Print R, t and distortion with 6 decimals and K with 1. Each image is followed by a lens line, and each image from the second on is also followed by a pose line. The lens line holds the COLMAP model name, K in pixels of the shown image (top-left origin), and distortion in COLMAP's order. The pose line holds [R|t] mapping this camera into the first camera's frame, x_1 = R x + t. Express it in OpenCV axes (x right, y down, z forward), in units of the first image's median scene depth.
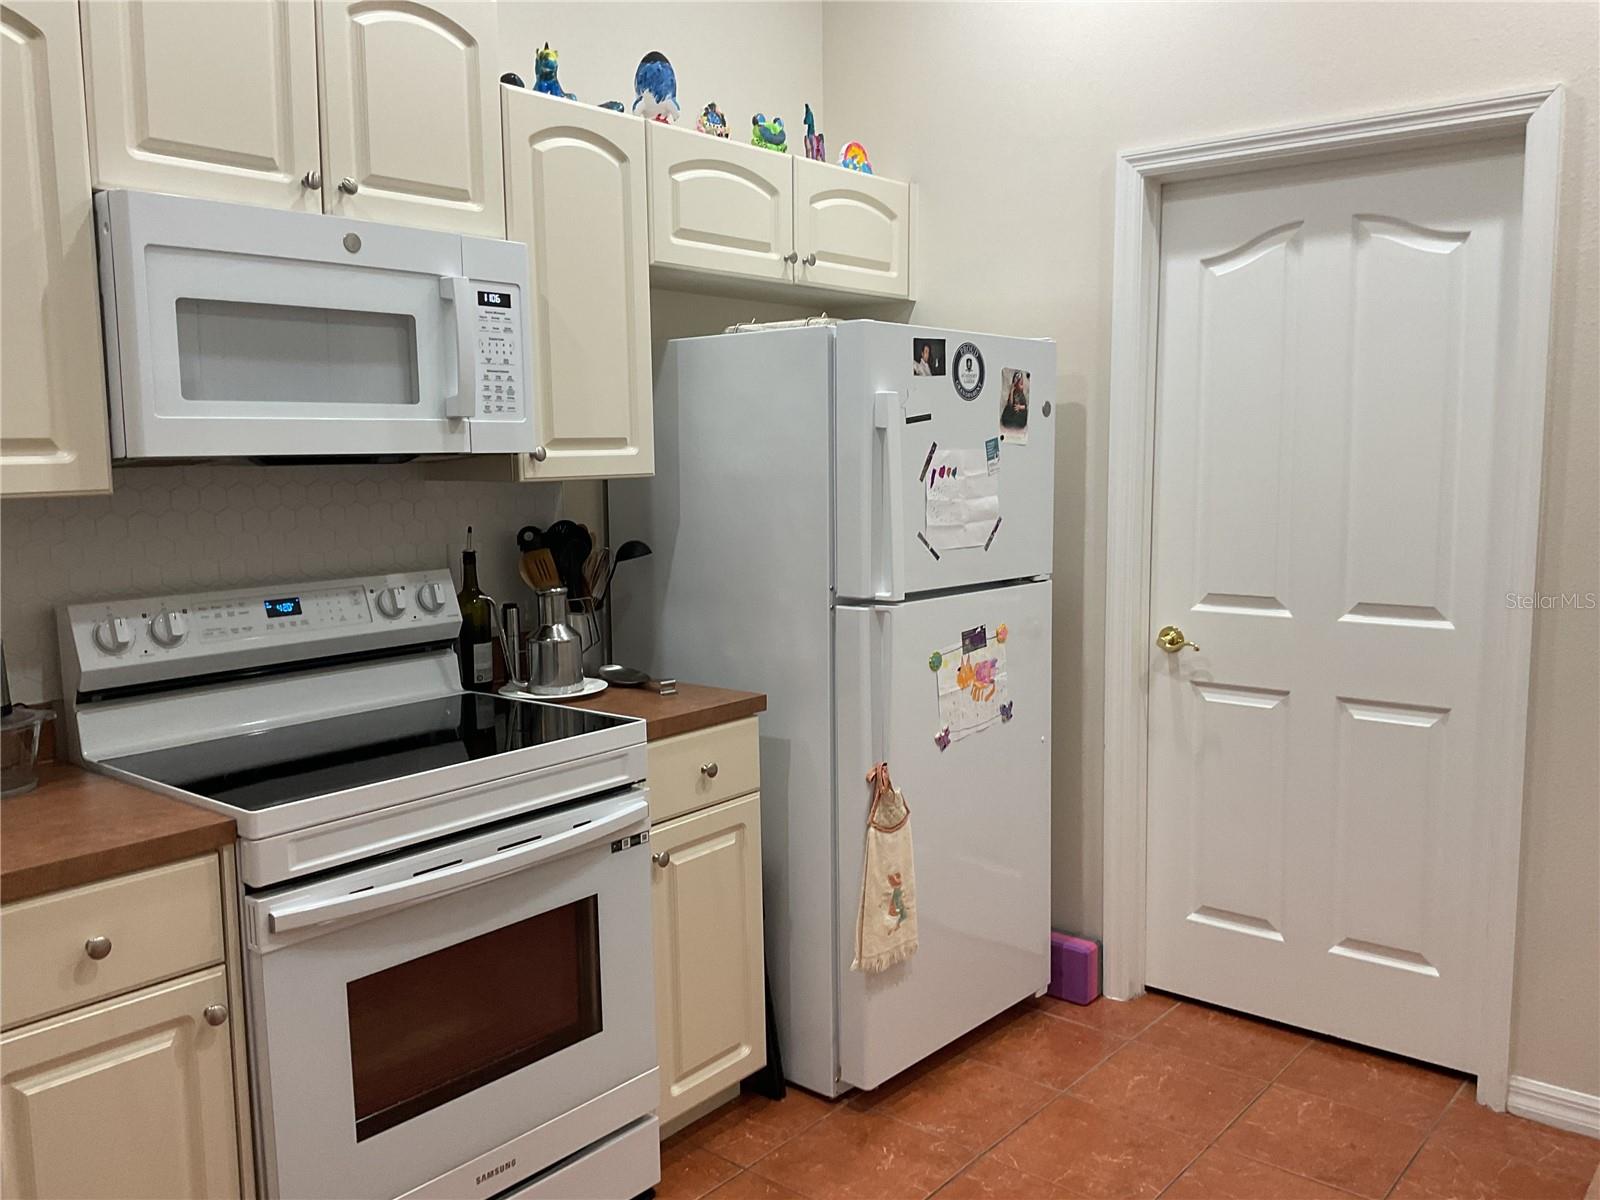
lens RADIAL K [[1313.9, 0, 800.0], [0, 1313.9, 600.0], [0, 0, 1]] dist [0.112093, -0.213321]
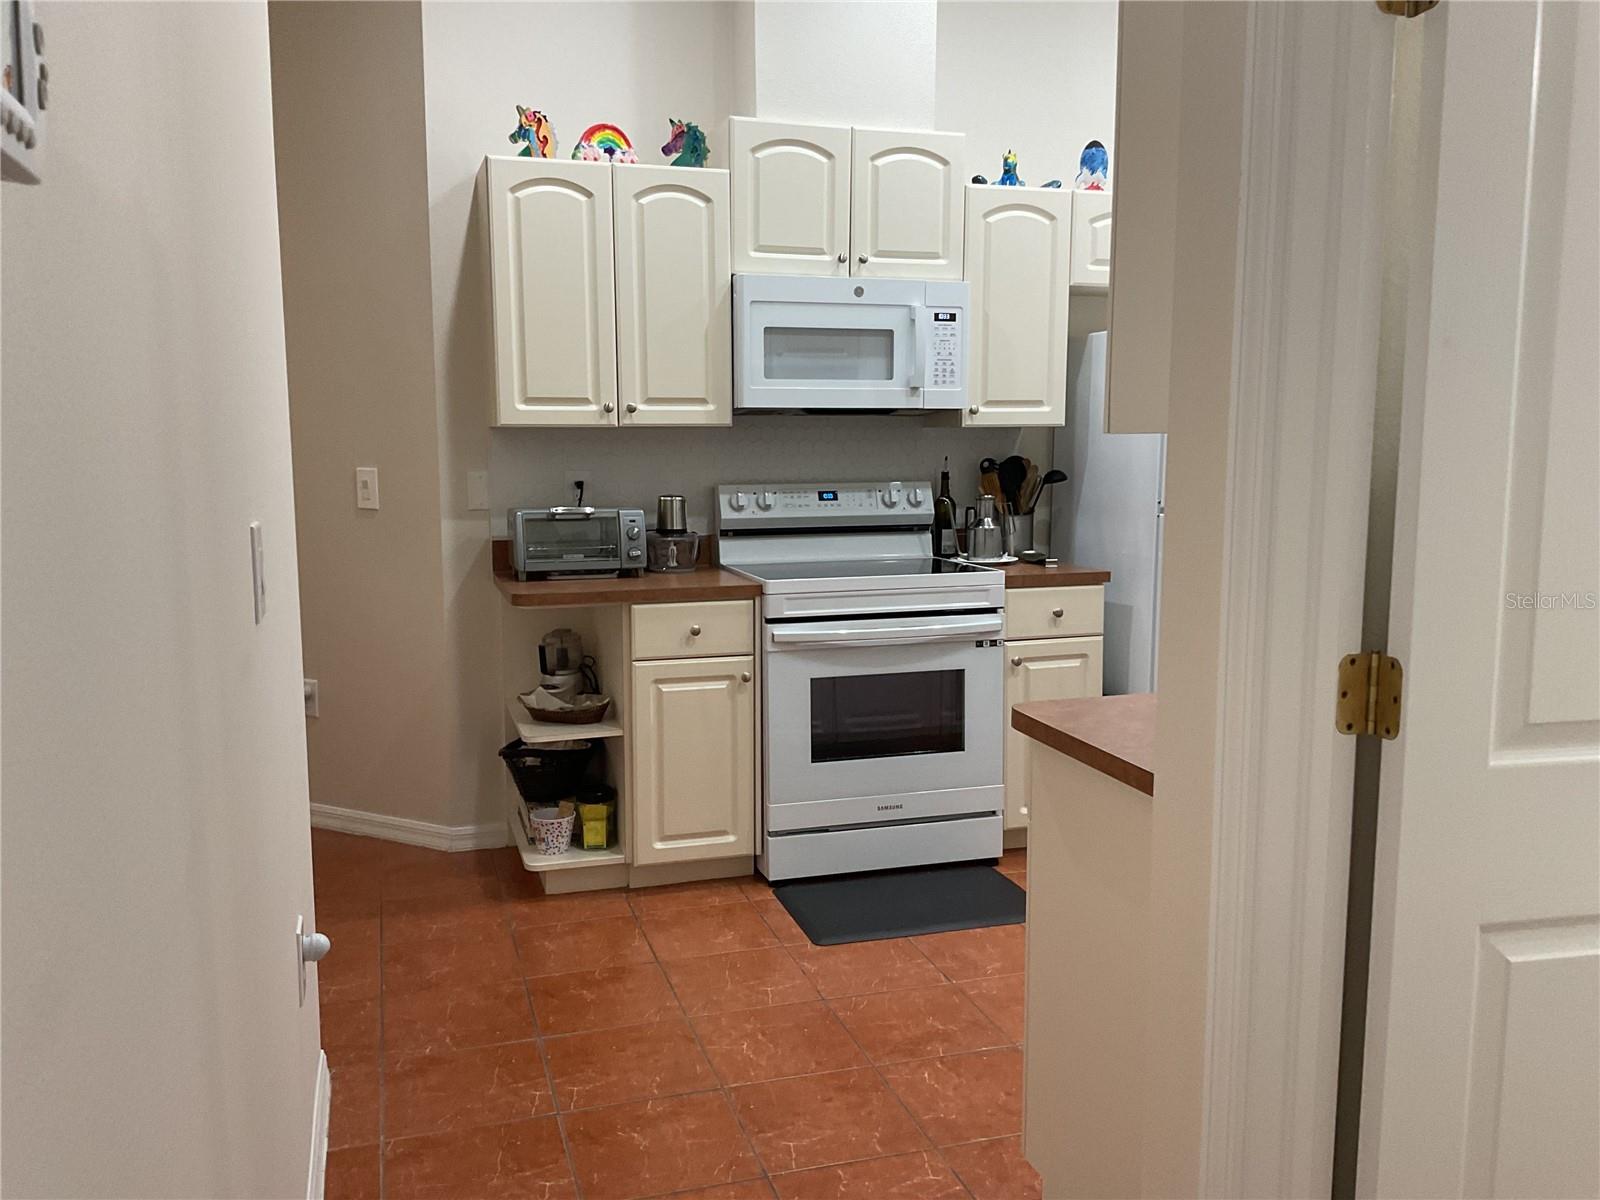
lens RADIAL K [[1313.9, 0, 800.0], [0, 1313.9, 600.0], [0, 0, 1]] dist [0.112093, -0.213321]
pose [[0.844212, 0.081645, -0.529755, 0.543910], [-0.072960, 0.996636, 0.037332, 0.084563], [0.531020, 0.007135, 0.847329, -0.530558]]
